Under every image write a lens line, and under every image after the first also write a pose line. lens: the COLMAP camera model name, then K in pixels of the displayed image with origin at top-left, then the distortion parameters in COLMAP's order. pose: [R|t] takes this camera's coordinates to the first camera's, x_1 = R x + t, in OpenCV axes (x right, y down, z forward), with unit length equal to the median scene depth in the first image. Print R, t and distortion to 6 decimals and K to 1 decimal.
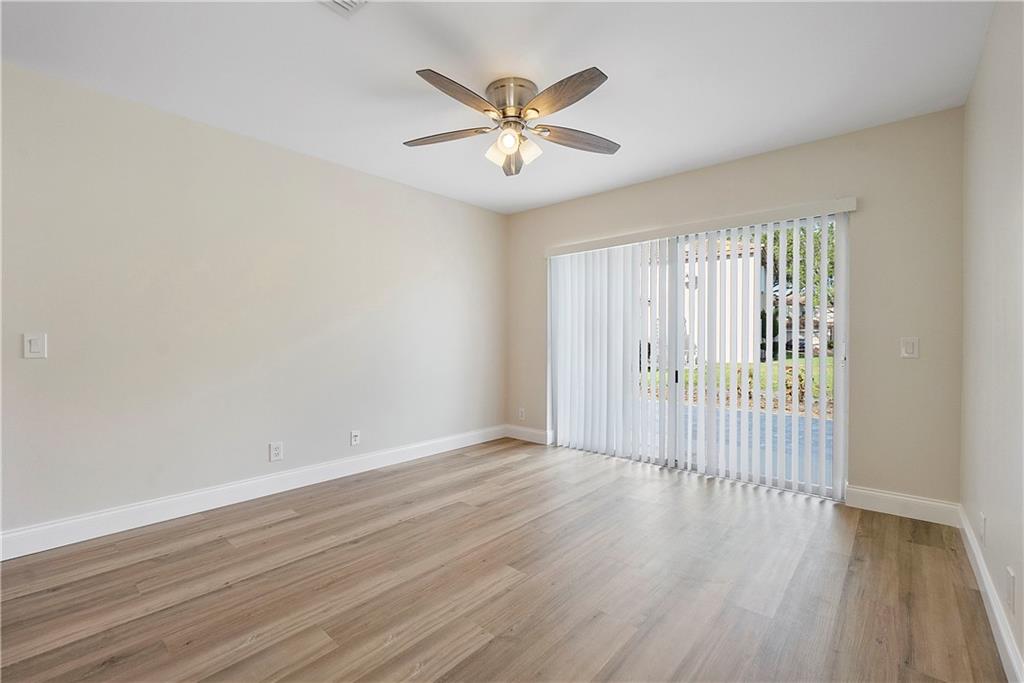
lens RADIAL K [[442.0, 0, 509.8], [0, 442.0, 338.5], [0, 0, 1]] dist [-0.006527, 0.001136]
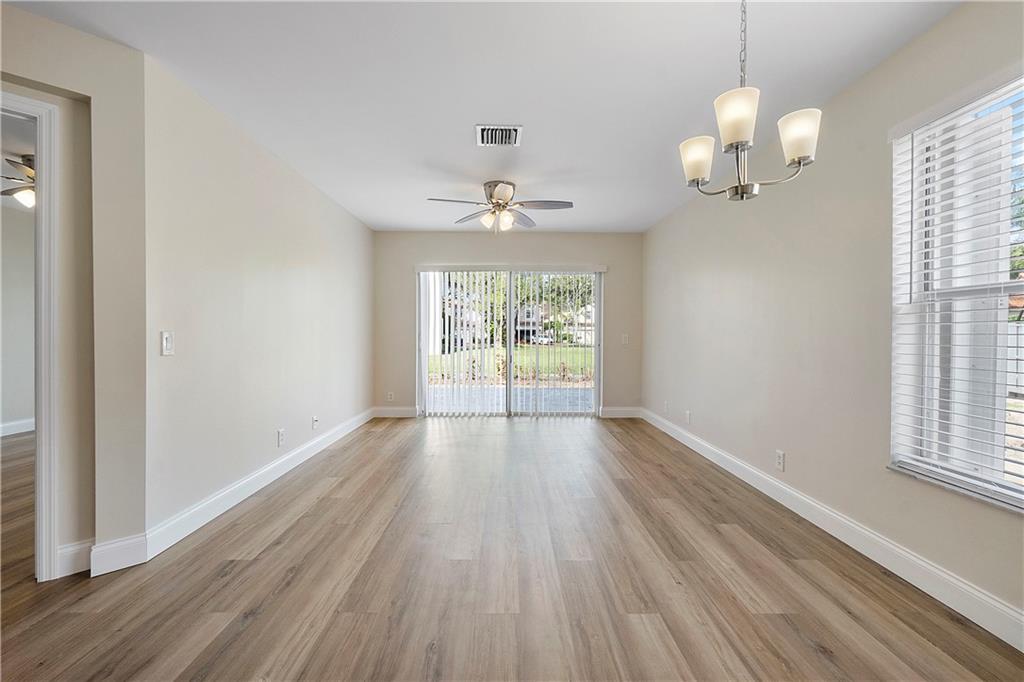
lens RADIAL K [[442.0, 0, 509.8], [0, 442.0, 338.0], [0, 0, 1]] dist [-0.006527, 0.001136]
pose [[0.743244, -0.006295, 0.668990, -1.024128], [0.001536, 0.999969, 0.007703, -0.001771], [-0.669018, -0.004697, 0.743231, -0.247936]]
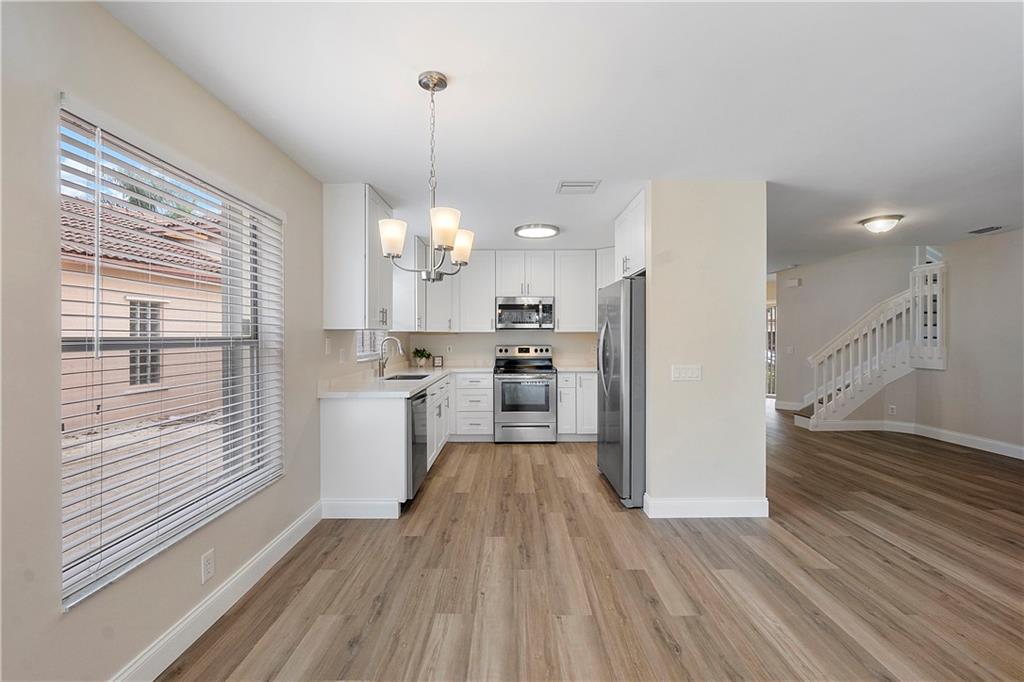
lens RADIAL K [[442.0, 0, 509.8], [0, 442.0, 338.0], [0, 0, 1]] dist [-0.006527, 0.001136]
pose [[-0.750504, -0.000616, -0.660866, -0.006901], [-0.002872, 0.999993, 0.002329, -0.085055], [0.660860, 0.003645, -0.750501, 0.640622]]
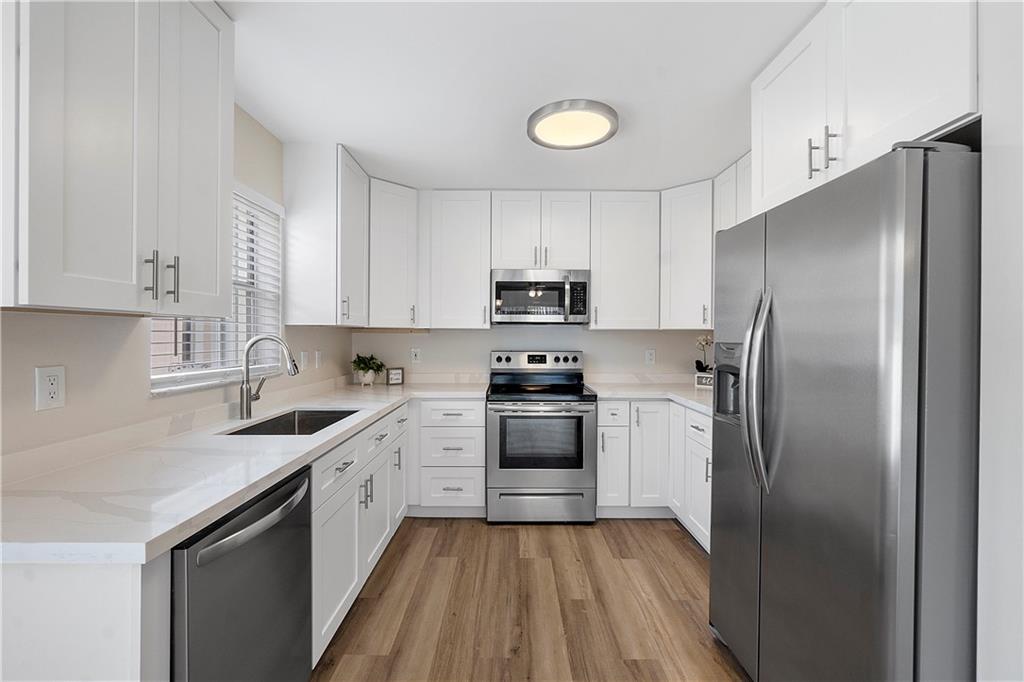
lens RADIAL K [[442.0, 0, 509.8], [0, 442.0, 338.0], [0, 0, 1]] dist [-0.006527, 0.001136]
pose [[-0.750854, -0.005668, -0.660443, -0.605050], [-0.010514, 0.999939, 0.003371, -0.086240], [0.660384, 0.009475, -0.750868, -0.058458]]
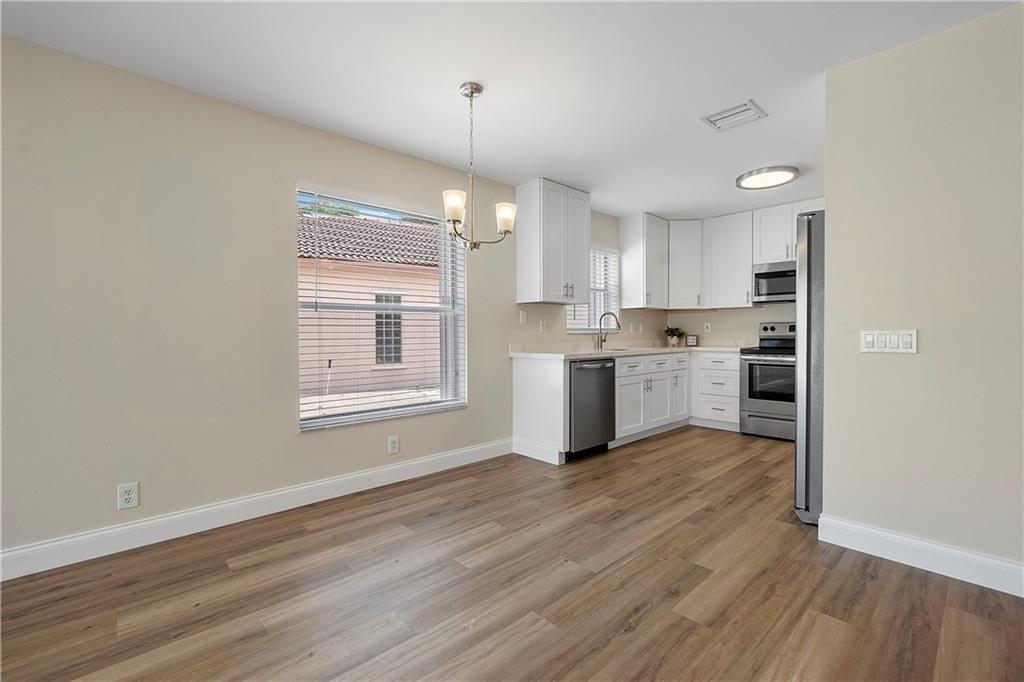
lens RADIAL K [[442.0, 0, 509.8], [0, 442.0, 338.0], [0, 0, 1]] dist [-0.006527, 0.001136]
pose [[-0.994477, -0.000402, 0.104953, -0.593568], [0.001308, 0.999867, 0.016227, -0.004801], [-0.104946, 0.016275, -0.994345, 0.929363]]
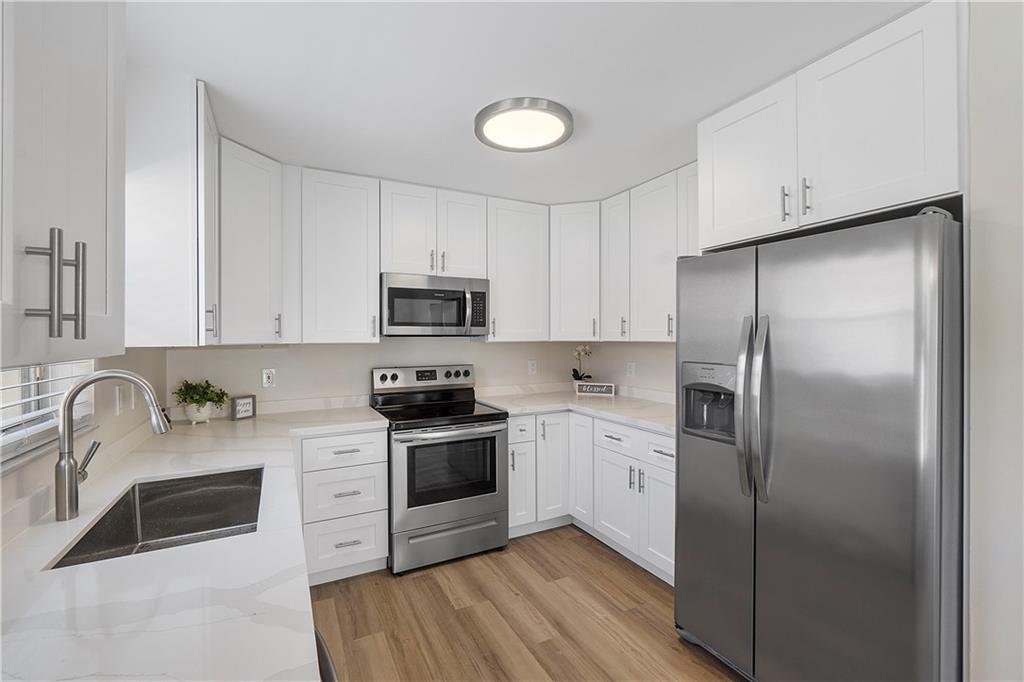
lens RADIAL K [[442.0, 0, 509.8], [0, 442.0, 338.0], [0, 0, 1]] dist [-0.006527, 0.001136]
pose [[-0.362491, -0.000096, -0.931987, -0.510372], [0.000105, 1.000000, -0.000144, -0.121692], [0.931987, -0.000150, -0.362491, -0.385015]]
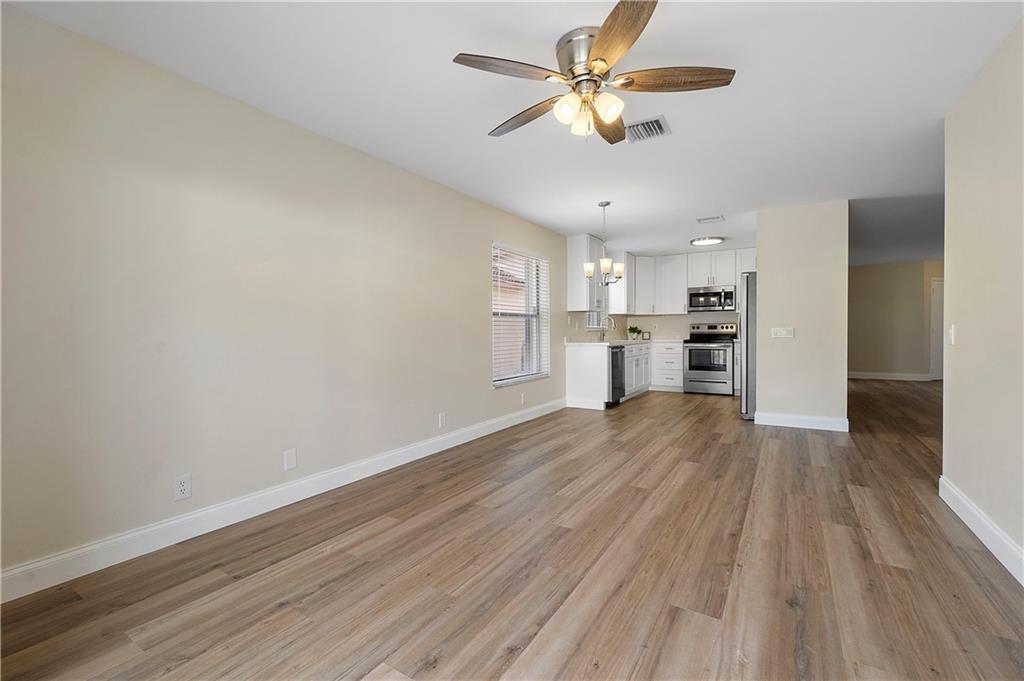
lens RADIAL K [[442.0, 0, 509.8], [0, 442.0, 337.5], [0, 0, 1]] dist [-0.006527, 0.001136]
pose [[-0.986977, 0.005124, -0.160782, 0.279852], [0.002332, 0.999843, 0.017546, -0.000752], [0.160846, 0.016943, -0.986834, 1.749603]]
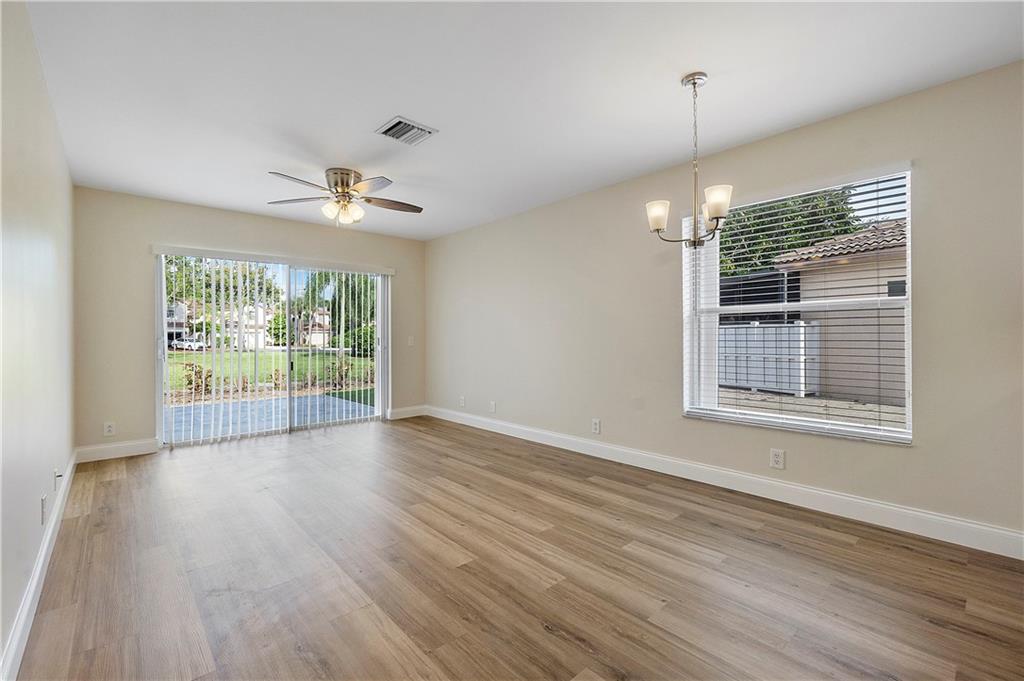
lens RADIAL K [[442.0, 0, 509.8], [0, 442.0, 337.5], [0, 0, 1]] dist [-0.006527, 0.001136]
pose [[0.114831, -0.006867, 0.993361, -1.355042], [0.009533, 0.999938, 0.005810, -0.006473], [-0.993339, 0.008802, 0.114889, 0.255959]]
